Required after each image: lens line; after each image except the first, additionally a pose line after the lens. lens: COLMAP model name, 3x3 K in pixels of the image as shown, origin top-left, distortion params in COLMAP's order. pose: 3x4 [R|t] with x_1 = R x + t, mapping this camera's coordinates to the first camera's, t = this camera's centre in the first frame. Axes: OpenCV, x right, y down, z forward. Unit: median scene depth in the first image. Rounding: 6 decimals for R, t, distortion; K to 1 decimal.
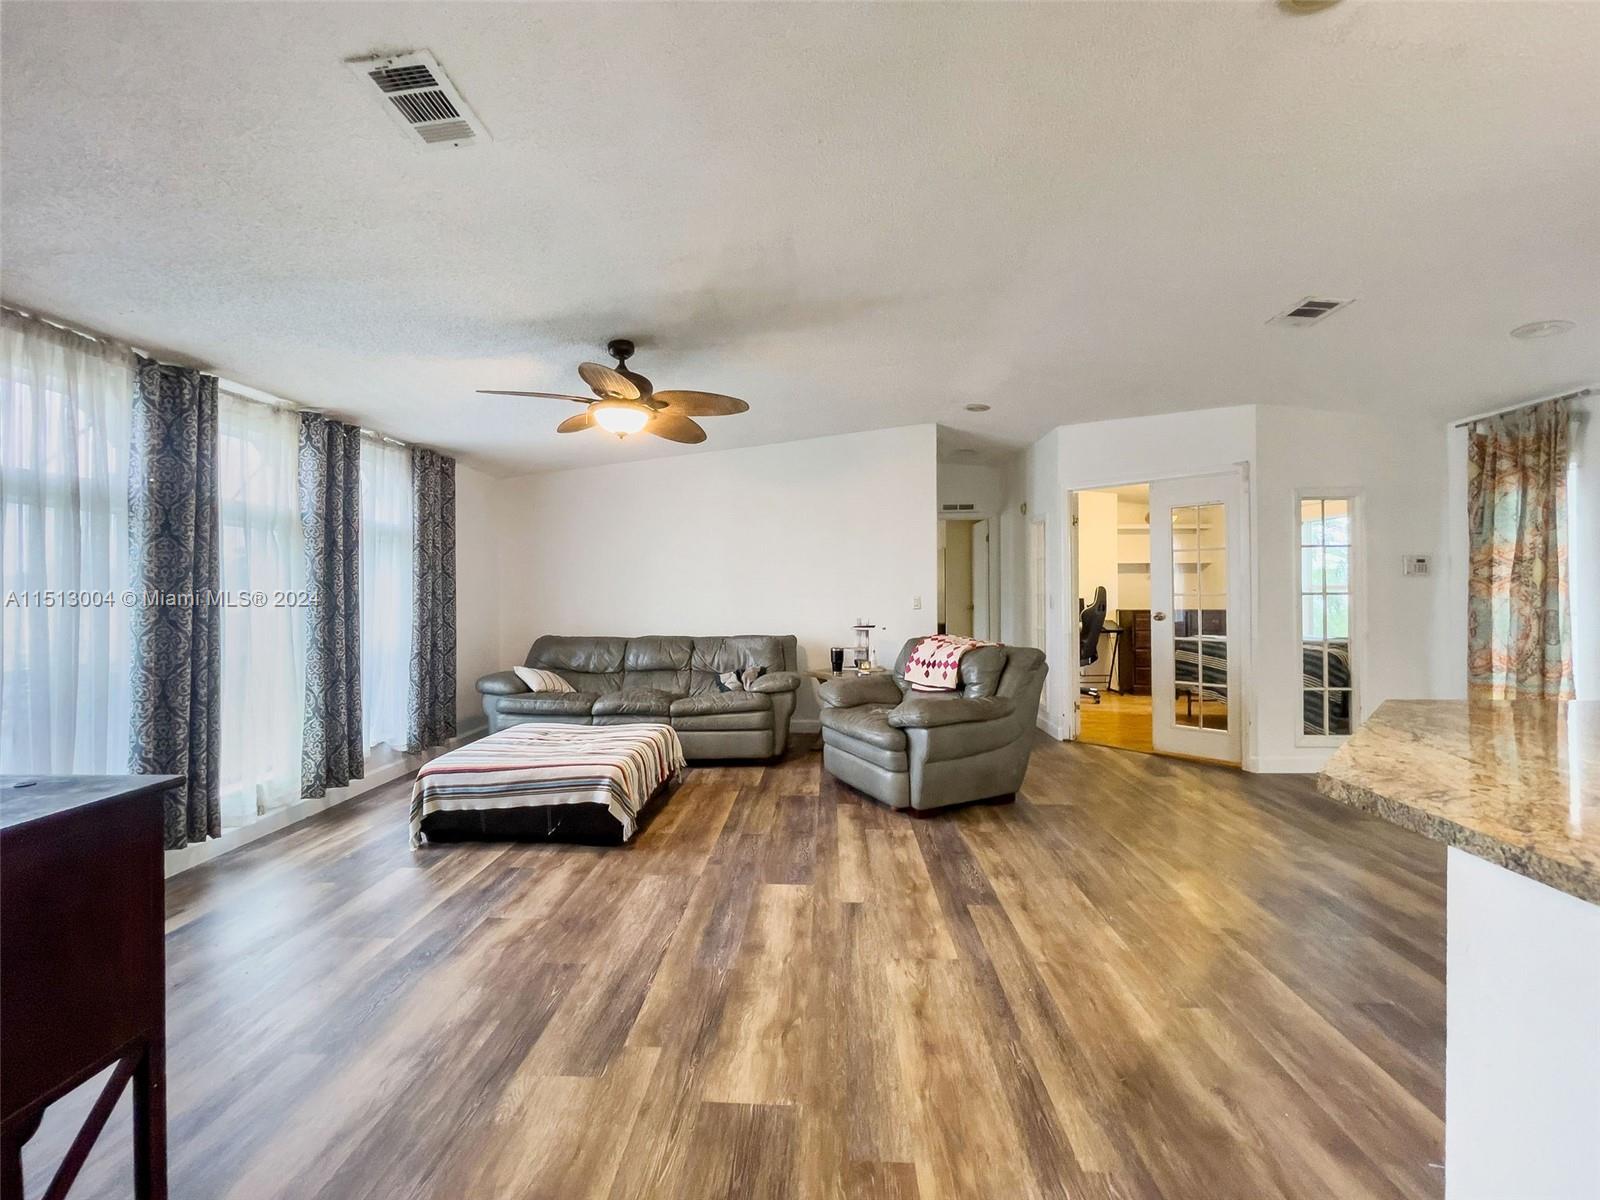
lens RADIAL K [[647.2, 0, 800.0], [0, 647.2, 600.0], [0, 0, 1]] dist [0.001510, 0.000396]
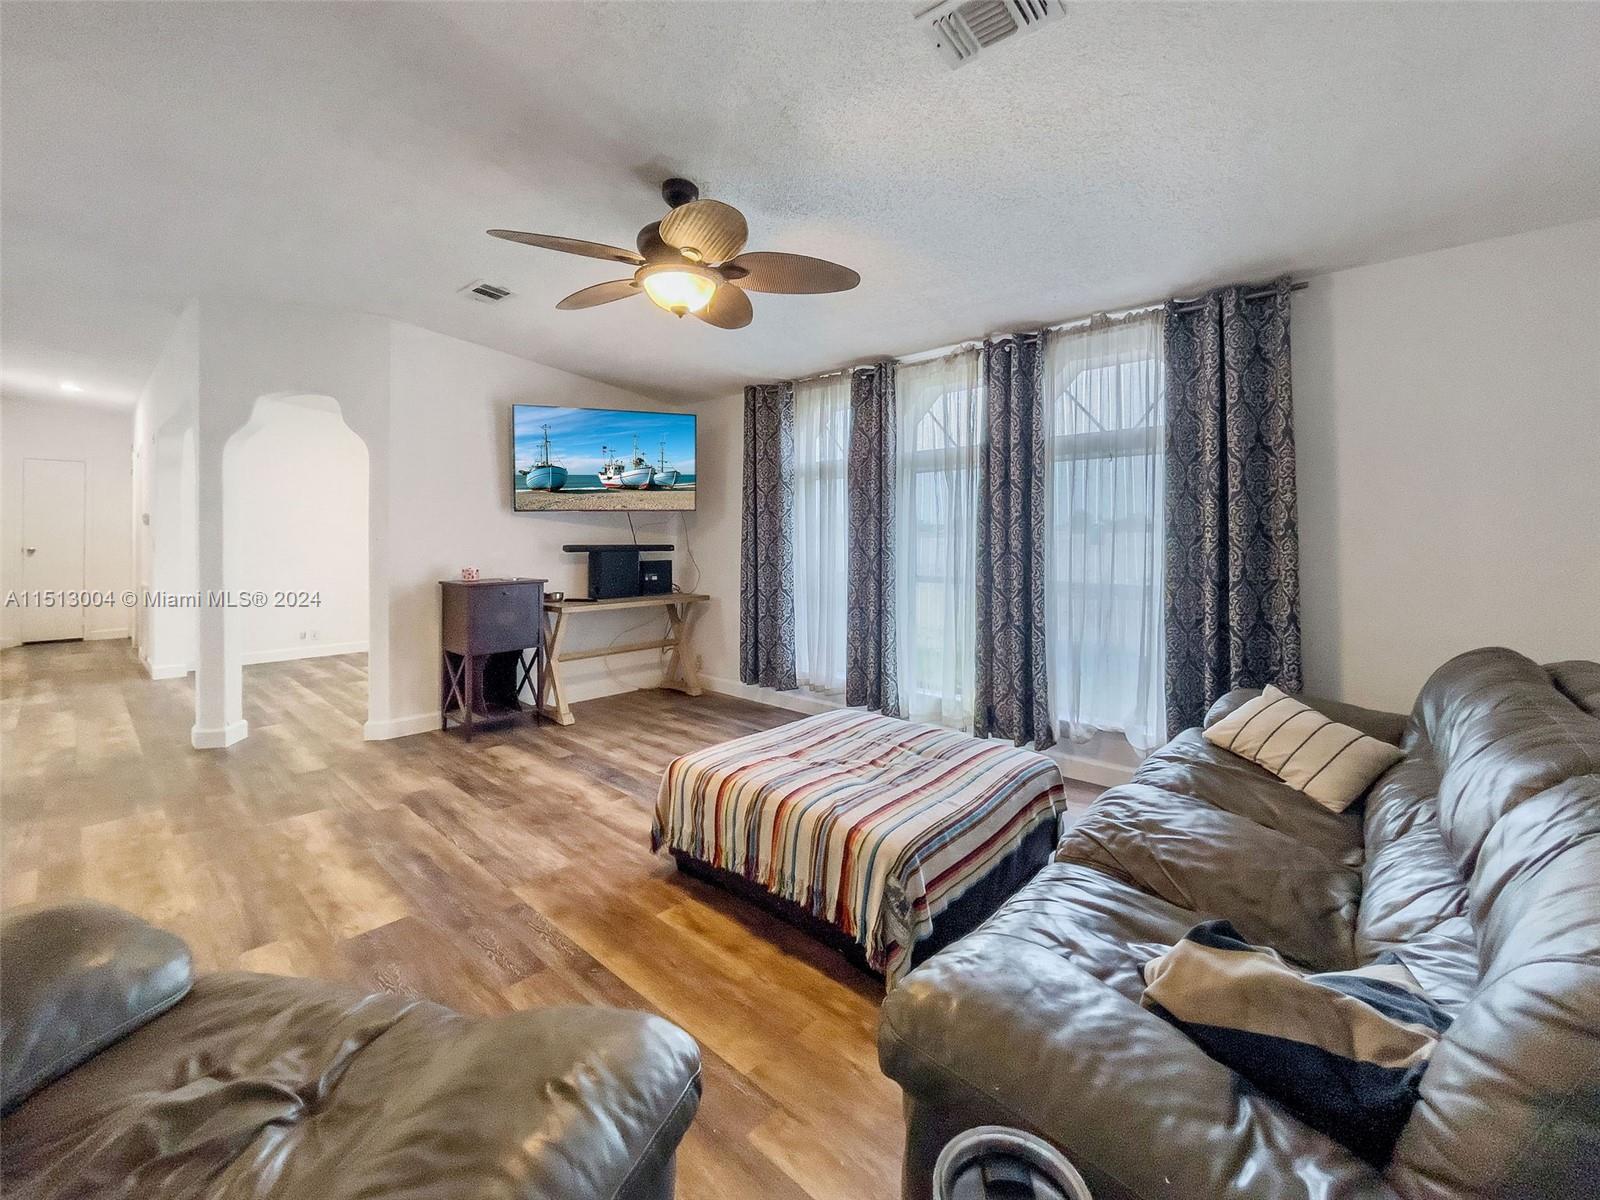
lens RADIAL K [[647.2, 0, 800.0], [0, 647.2, 600.0], [0, 0, 1]] dist [0.001510, 0.000396]
pose [[-0.627356, 0.083039, -0.774293, 0.236125], [-0.008536, 0.993505, 0.113465, -0.030456], [0.778686, 0.077792, -0.622572, 1.922320]]
